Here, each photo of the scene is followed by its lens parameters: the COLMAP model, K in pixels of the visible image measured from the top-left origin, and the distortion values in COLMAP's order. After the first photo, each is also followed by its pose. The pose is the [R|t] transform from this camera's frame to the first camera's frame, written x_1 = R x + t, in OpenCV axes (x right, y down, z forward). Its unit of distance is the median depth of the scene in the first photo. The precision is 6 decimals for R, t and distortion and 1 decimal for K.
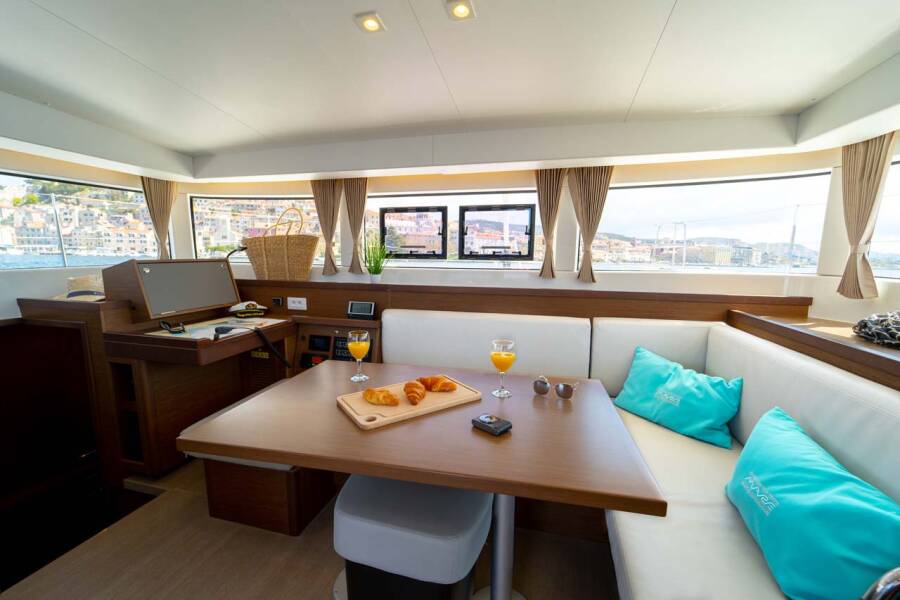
lens RADIAL K [[372.1, 0, 456.6], [0, 372.1, 298.0], [0, 0, 1]] dist [0.002620, -0.002614]
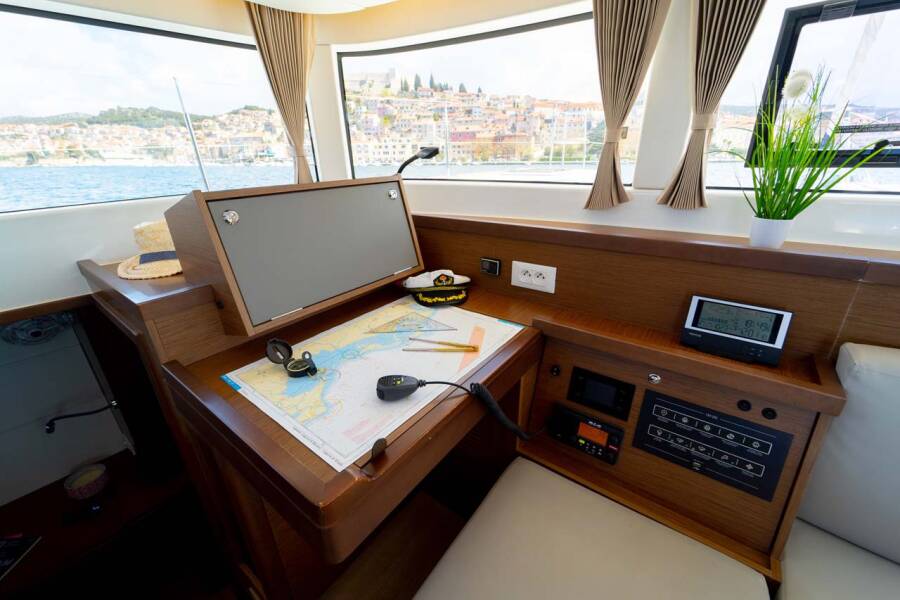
lens RADIAL K [[372.1, 0, 446.7], [0, 372.1, 283.8], [0, 0, 1]] dist [0.002620, -0.002614]
pose [[0.909156, 0.099407, -0.404418, -0.356474], [-0.012210, 0.977039, 0.212710, -0.074512], [0.416277, -0.188449, 0.889495, 0.579505]]
